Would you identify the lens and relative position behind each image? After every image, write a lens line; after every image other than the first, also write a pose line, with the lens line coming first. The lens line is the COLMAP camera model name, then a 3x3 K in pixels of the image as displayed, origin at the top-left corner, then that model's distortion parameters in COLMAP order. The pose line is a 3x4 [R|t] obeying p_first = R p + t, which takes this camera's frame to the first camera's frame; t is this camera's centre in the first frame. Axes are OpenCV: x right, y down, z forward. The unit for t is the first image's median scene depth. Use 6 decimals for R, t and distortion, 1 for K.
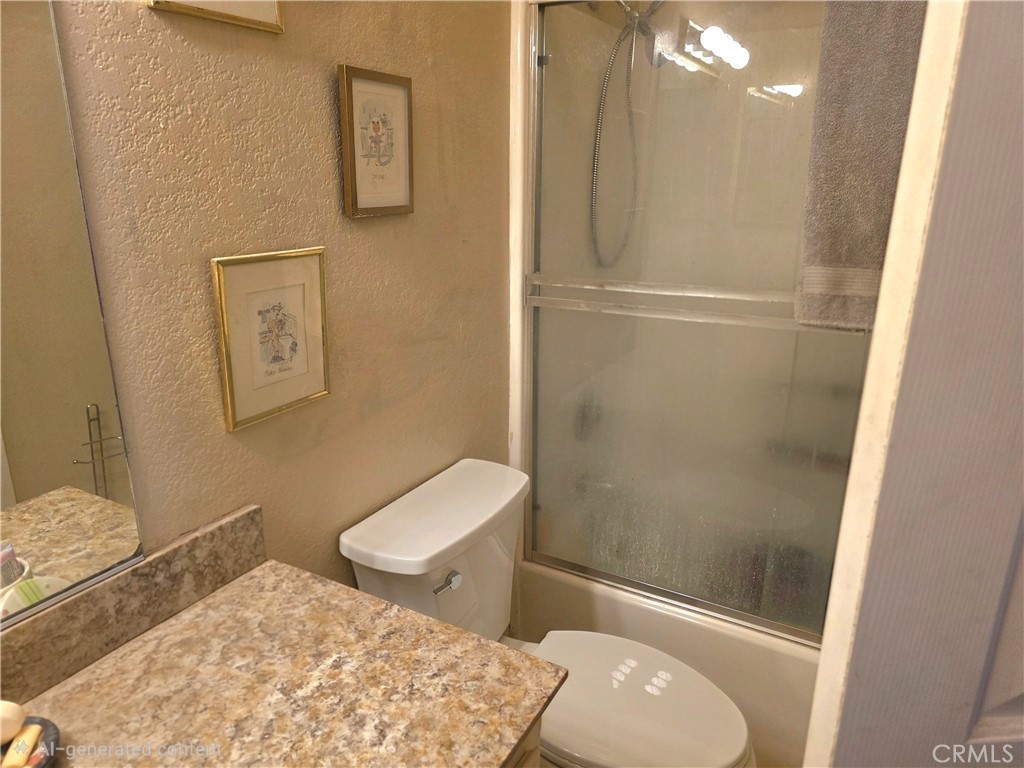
lens RADIAL K [[703.3, 0, 510.0], [0, 703.3, 389.9], [0, 0, 1]] dist [0.089644, -0.096845]
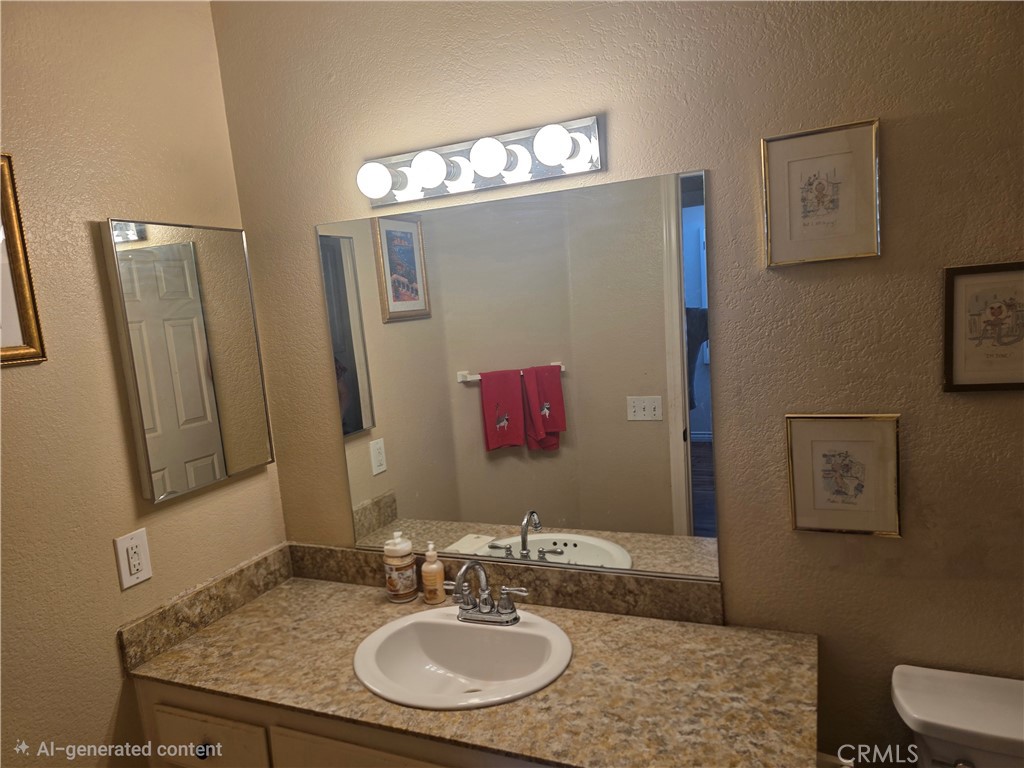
lens RADIAL K [[703.3, 0, 510.0], [0, 703.3, 389.9], [0, 0, 1]] dist [0.089644, -0.096845]
pose [[0.066308, 0.111075, -0.991597, 0.953259], [-0.214815, 0.972070, 0.094523, -0.229915], [0.974401, 0.206743, 0.088317, 0.257062]]
